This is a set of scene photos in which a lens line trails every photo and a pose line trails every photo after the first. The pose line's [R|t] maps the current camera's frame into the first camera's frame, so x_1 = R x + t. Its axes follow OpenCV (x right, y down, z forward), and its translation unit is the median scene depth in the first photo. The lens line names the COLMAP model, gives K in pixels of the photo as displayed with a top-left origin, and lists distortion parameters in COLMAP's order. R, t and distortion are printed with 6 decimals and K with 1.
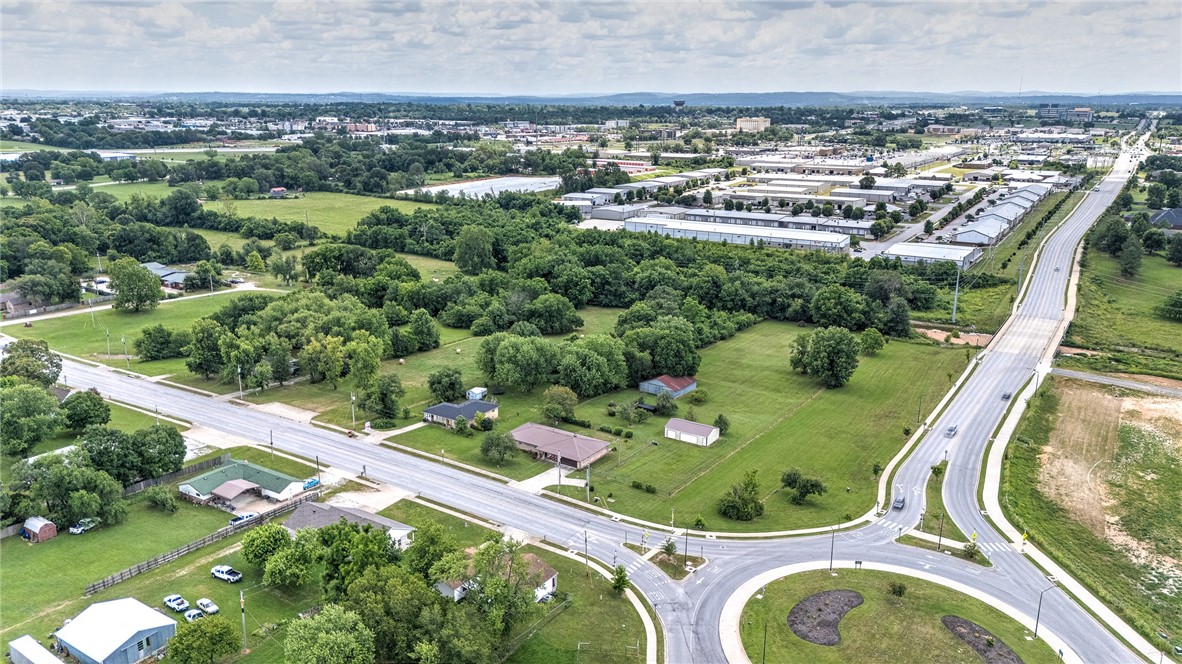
lens RADIAL K [[863.2, 0, 591.0], [0, 863.2, 332.2], [0, 0, 1]] dist [0.060558, -0.062131]
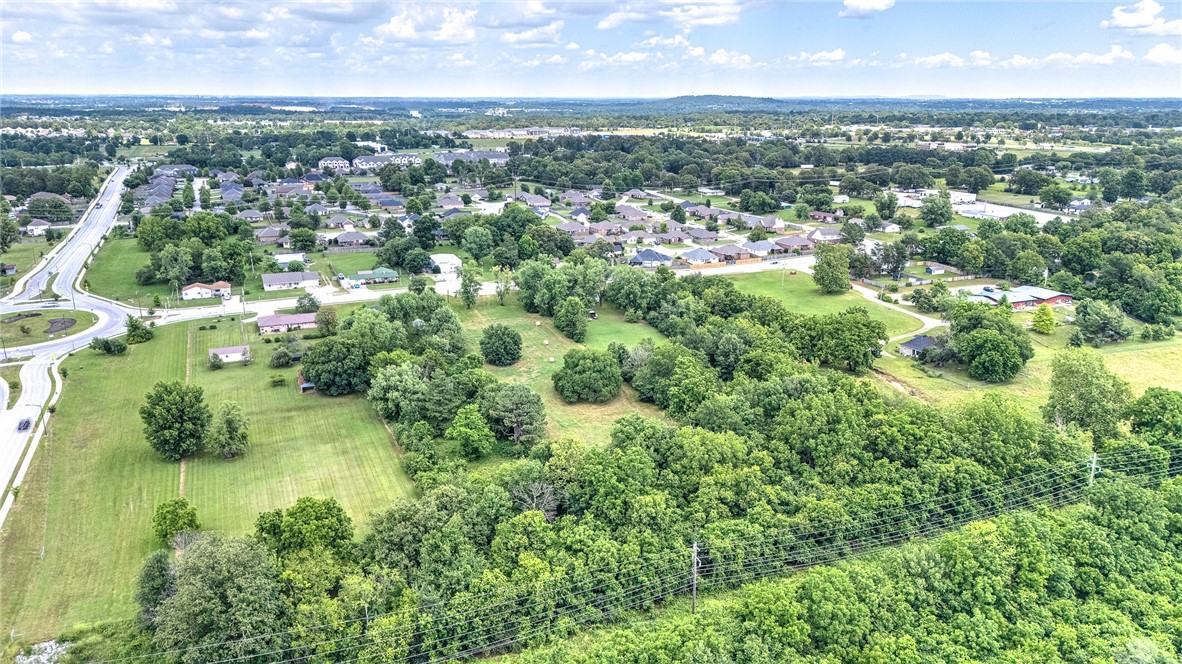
lens RADIAL K [[863.2, 0, 591.7], [0, 863.2, 336.1], [0, 0, 1]] dist [0.060558, -0.062131]
pose [[-0.560914, 0.216152, -0.799158, 0.292143], [-0.219784, 0.891795, 0.395470, -0.185553], [0.798167, 0.397467, -0.452713, 0.698006]]
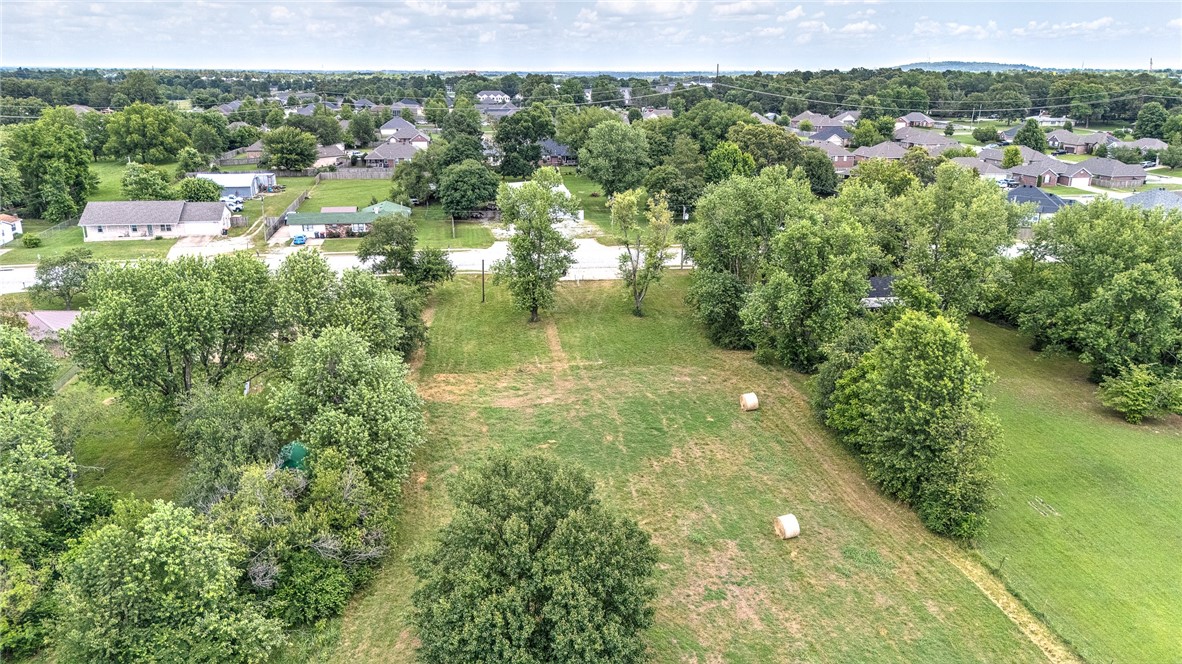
lens RADIAL K [[863.2, 0, 602.2], [0, 863.2, 333.4], [0, 0, 1]] dist [0.060558, -0.062131]
pose [[-0.730052, 0.190401, -0.656332, 0.006029], [-0.184628, 0.869739, 0.457676, -0.050926], [0.657979, 0.455304, -0.599801, 0.501137]]
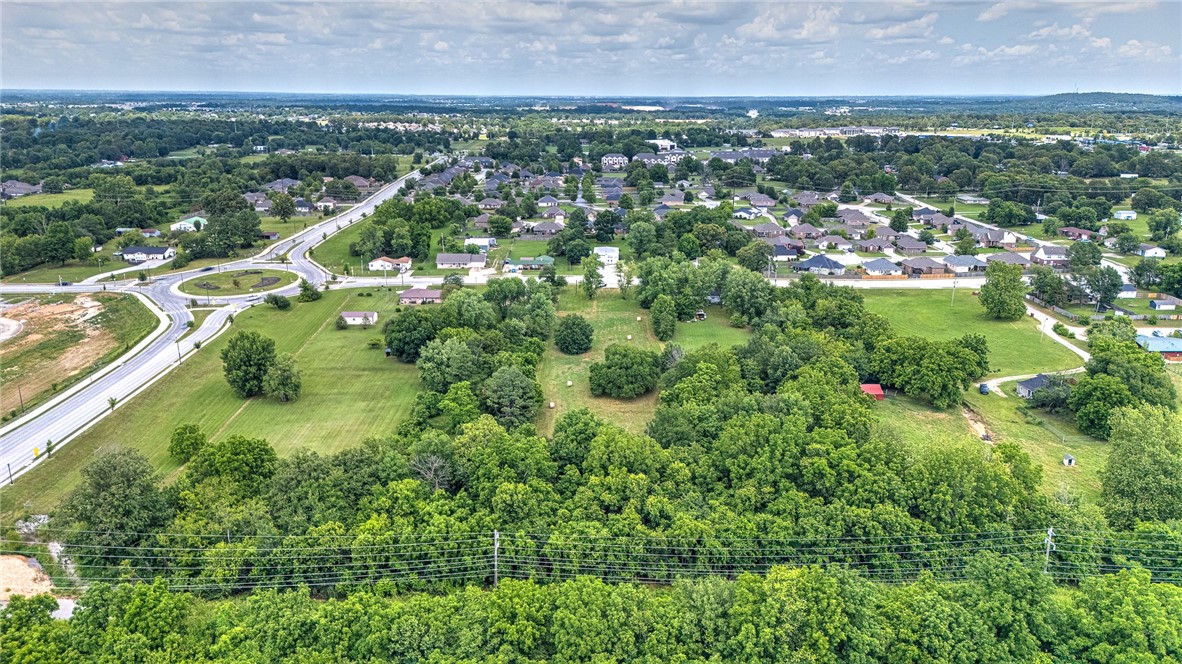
lens RADIAL K [[863.2, 0, 592.7], [0, 863.2, 335.1], [0, 0, 1]] dist [0.060558, -0.062131]
pose [[-0.833869, 0.141435, -0.533534, 0.200675], [-0.150042, 0.872131, 0.465698, -0.210340], [0.531178, 0.468384, -0.706022, 0.791074]]
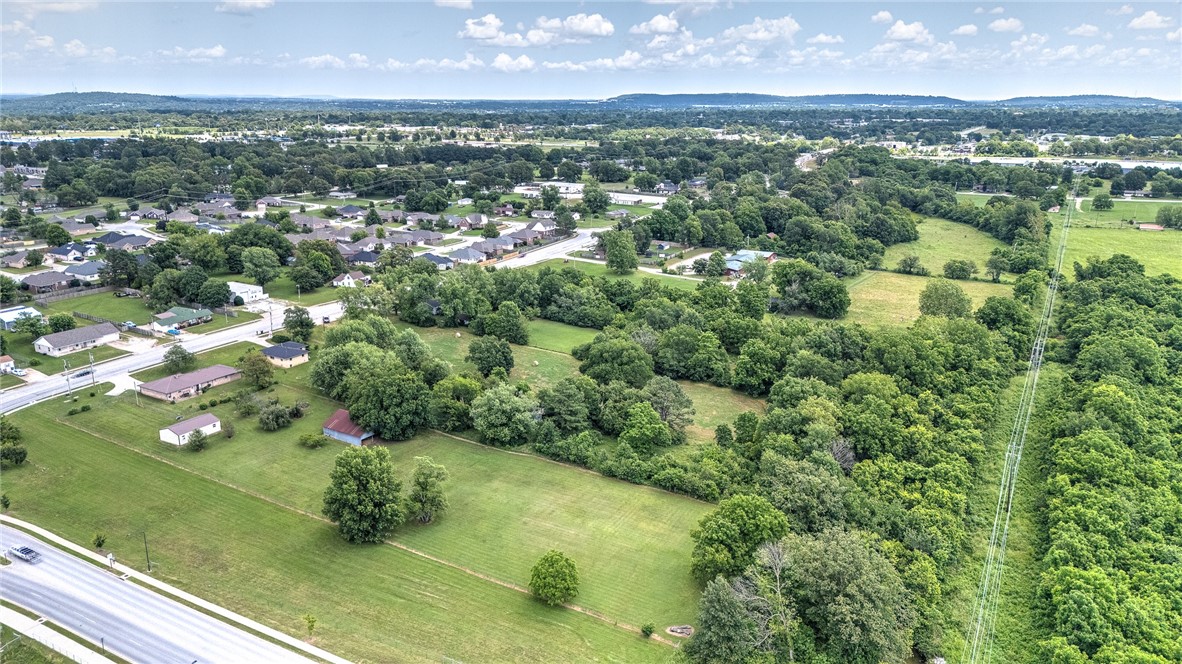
lens RADIAL K [[863.2, 0, 590.0], [0, 863.2, 336.2], [0, 0, 1]] dist [0.060558, -0.062131]
pose [[0.057429, 0.261669, -0.963447, 0.378623], [-0.264172, 0.934625, 0.238095, -0.120650], [0.962764, 0.240842, 0.122800, 0.453210]]
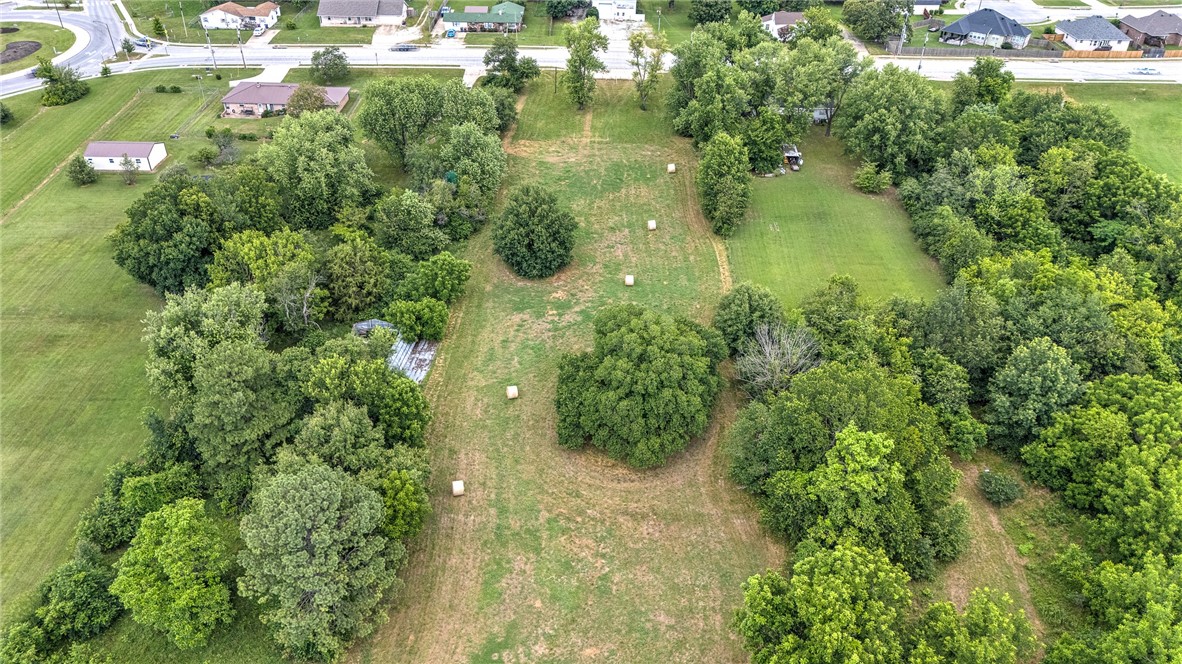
lens RADIAL K [[863.2, 0, 591.5], [0, 863.2, 341.6], [0, 0, 1]] dist [0.060558, -0.062131]
pose [[-0.843759, 0.293697, -0.449235, 0.057510], [-0.153712, 0.669710, 0.726541, -0.136454], [0.514240, 0.682079, -0.519929, 0.600353]]
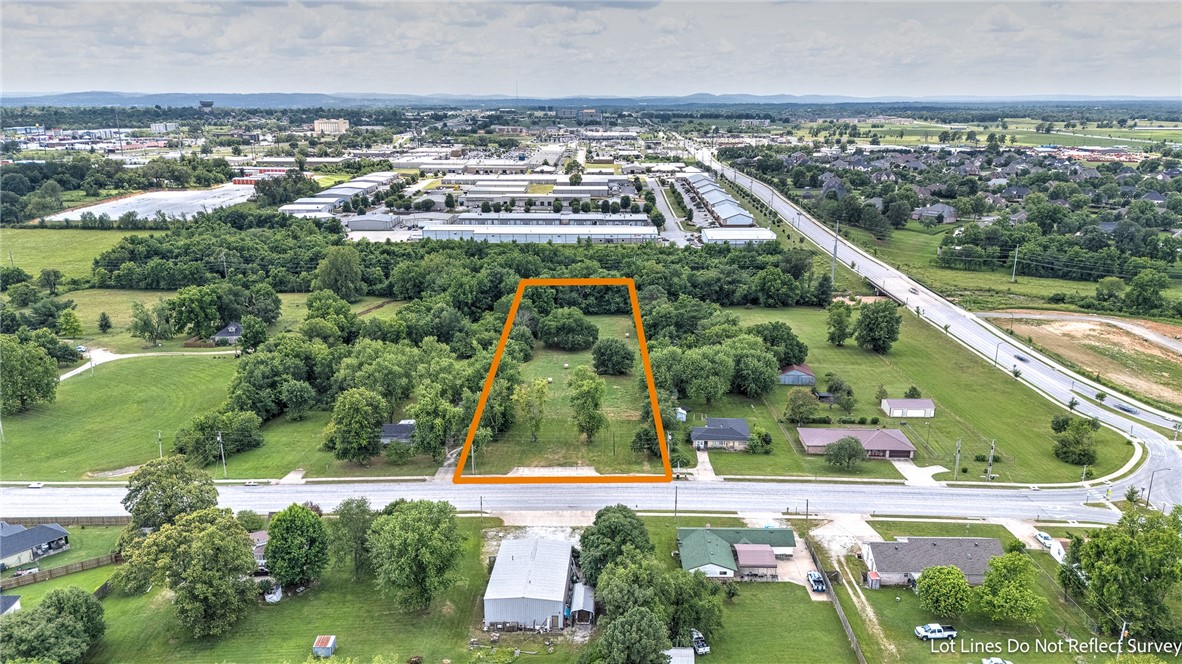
lens RADIAL K [[863.2, 0, 590.9], [0, 863.2, 335.4], [0, 0, 1]] dist [0.060558, -0.062131]
pose [[0.847987, -0.142239, 0.510574, -0.264335], [0.141315, 0.989121, 0.040854, -0.025402], [-0.510831, 0.037508, 0.858862, 0.095029]]
